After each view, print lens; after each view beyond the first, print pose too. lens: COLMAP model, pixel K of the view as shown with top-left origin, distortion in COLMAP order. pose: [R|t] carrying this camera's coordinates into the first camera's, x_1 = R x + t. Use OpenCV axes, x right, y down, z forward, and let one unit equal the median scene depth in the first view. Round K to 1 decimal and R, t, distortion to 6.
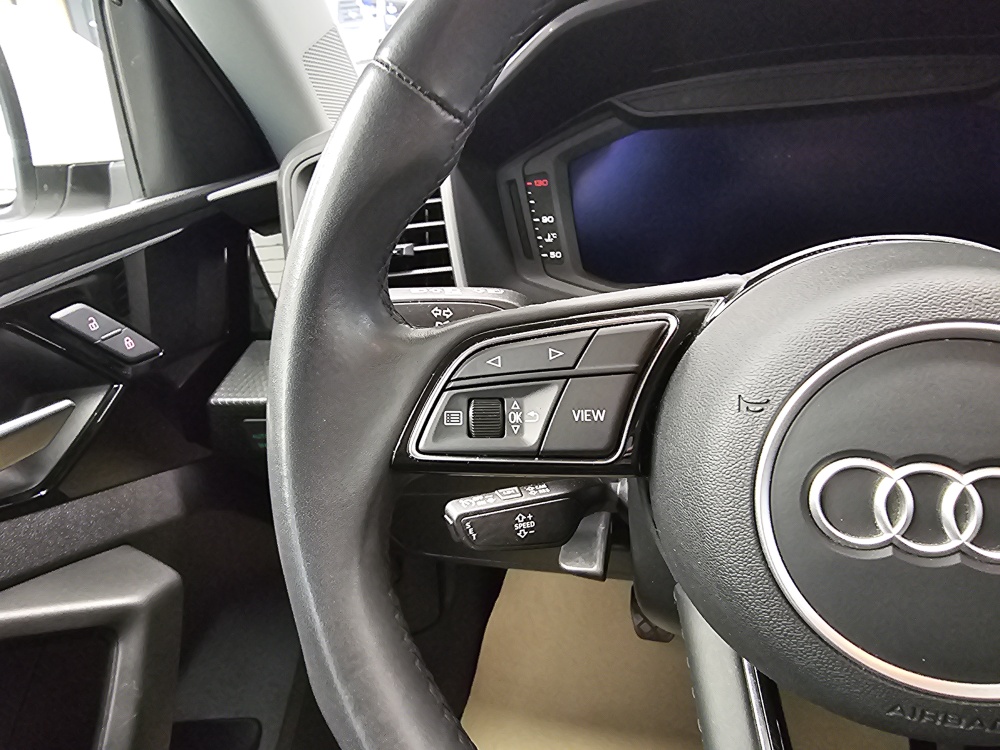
lens RADIAL K [[686.5, 0, 455.4], [0, 686.5, 370.7], [0, 0, 1]] dist [-0.002184, -0.000912]
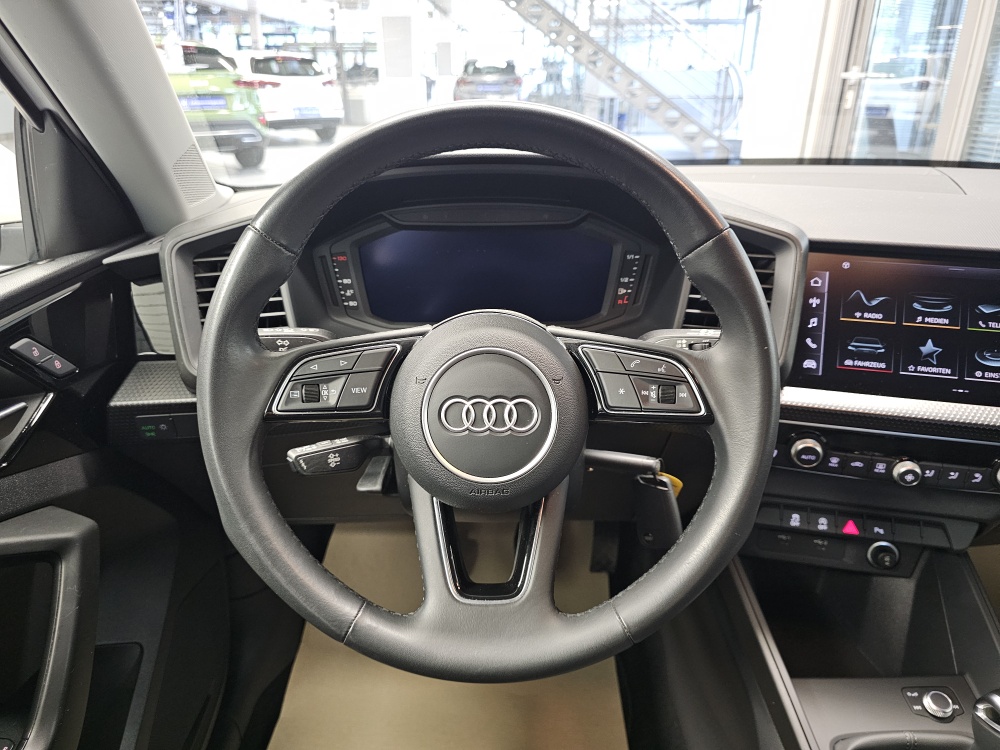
lens RADIAL K [[685.2, 0, 496.4], [0, 685.2, 369.9], [0, 0, 1]] dist [0.050744, -0.067118]
pose [[0.950799, -0.023540, 0.308913, -0.045589], [0.032266, 0.999211, -0.023169, 0.044248], [-0.308123, 0.031997, 0.950808, -0.845845]]
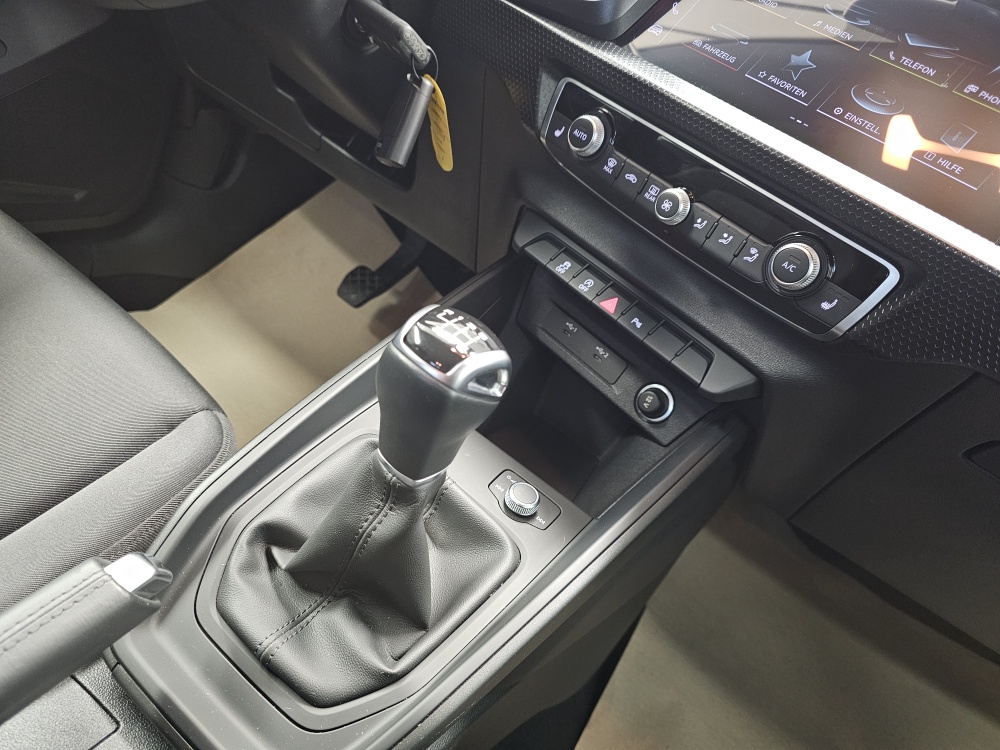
lens RADIAL K [[685.2, 0, 496.4], [0, 685.2, 369.9], [0, 0, 1]] dist [0.050744, -0.067118]
pose [[0.835528, 0.549418, -0.005680, 1.558487], [-0.548672, 0.834854, 0.044469, 0.738797], [0.029174, -0.034038, 0.998995, -0.737822]]
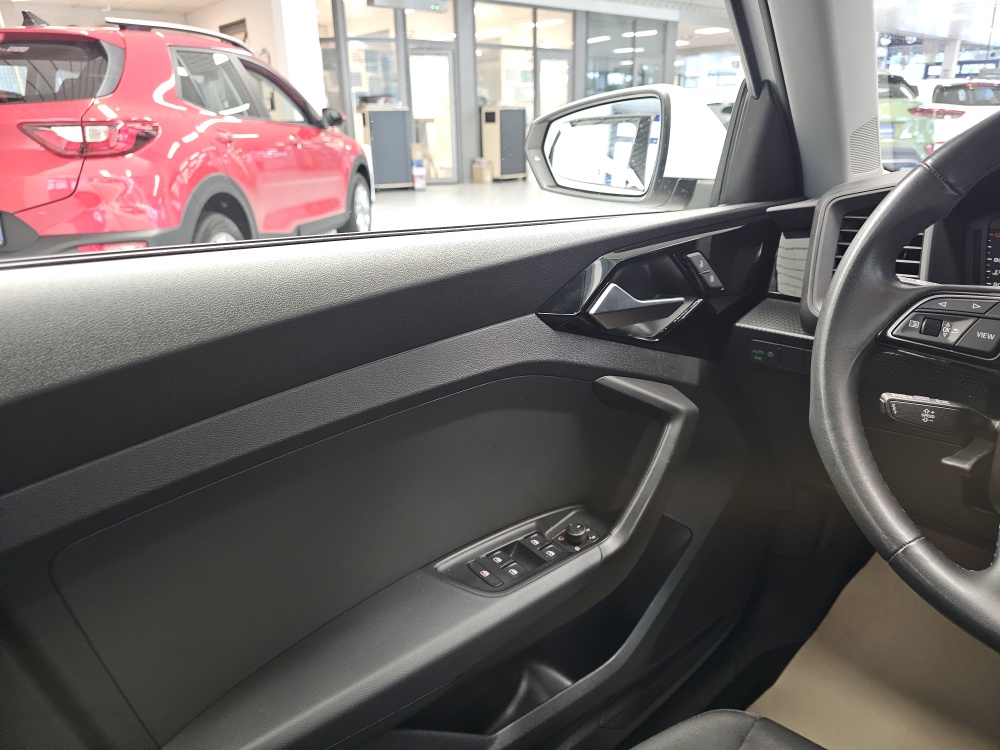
lens RADIAL K [[685.2, 0, 496.4], [0, 685.2, 369.9], [0, 0, 1]] dist [0.050744, -0.067118]
pose [[0.851411, 0.263000, -0.453795, -0.068920], [-0.276306, 0.960312, 0.038149, 0.347933], [0.445818, 0.092906, 0.890289, -1.097705]]
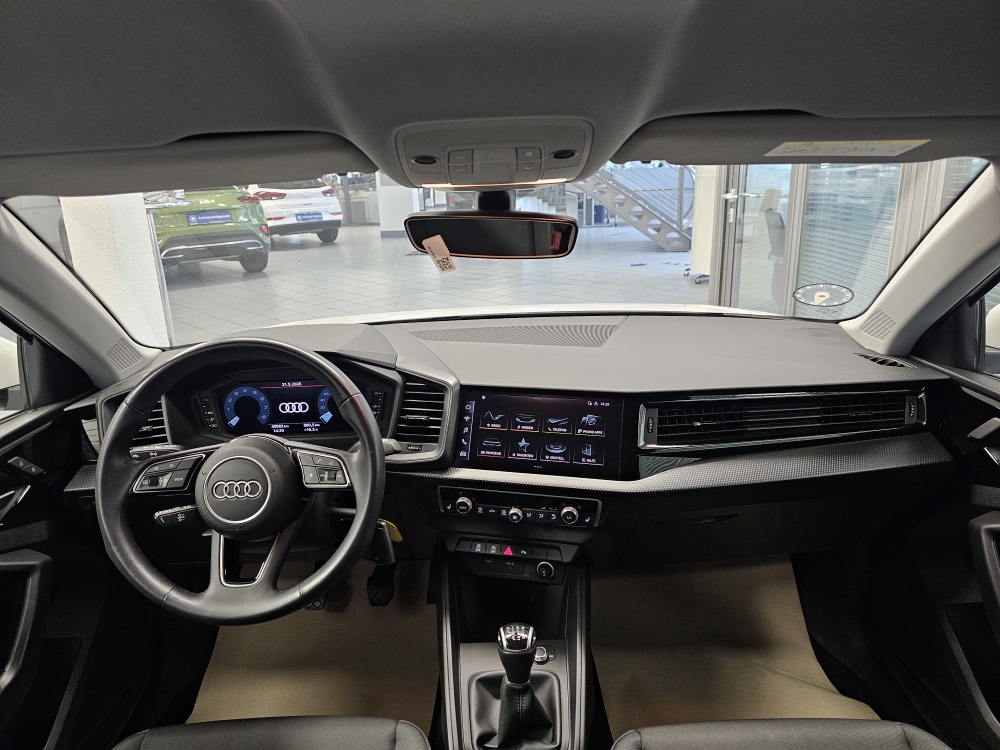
lens RADIAL K [[672.4, 0, 497.6], [0, 672.4, 367.6], [0, 0, 1]] dist [0.056003, -0.058648]
pose [[0.954228, -0.018888, 0.298483, 0.584358], [0.063171, 0.988217, -0.139416, 0.064611], [-0.292333, 0.151890, 0.944177, -2.601030]]
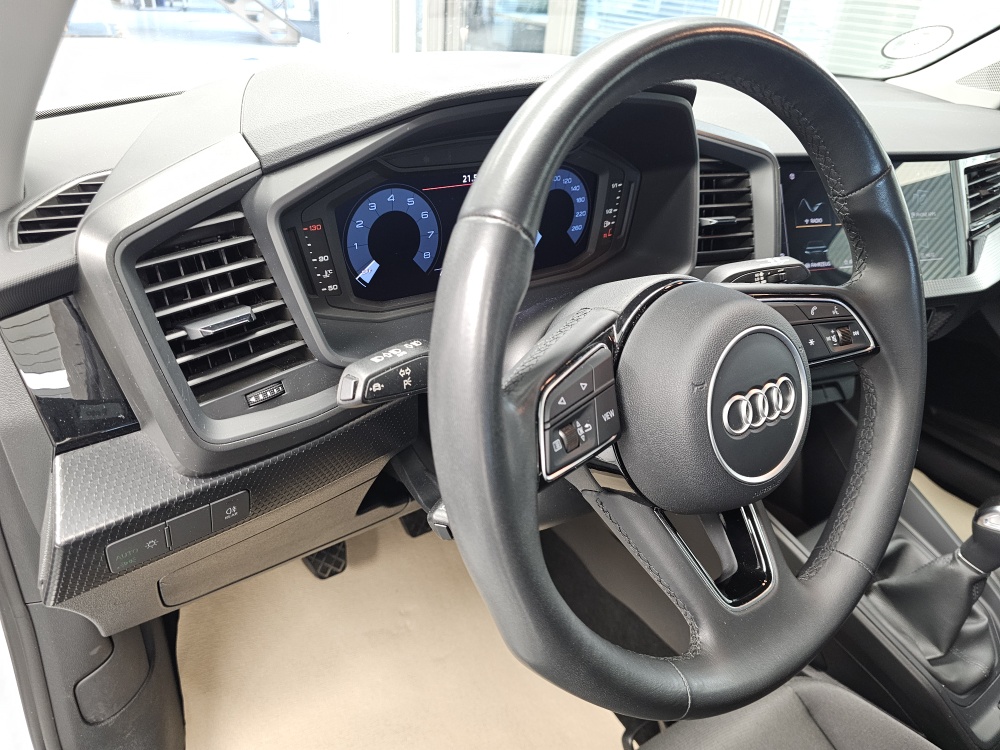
lens RADIAL K [[685.2, 0, 496.4], [0, 685.2, 369.9], [0, 0, 1]] dist [0.050744, -0.067118]
pose [[0.611197, -0.270368, 0.743868, -0.815940], [0.195429, 0.962298, 0.189185, -0.282399], [-0.766971, 0.029744, 0.640991, 0.083276]]
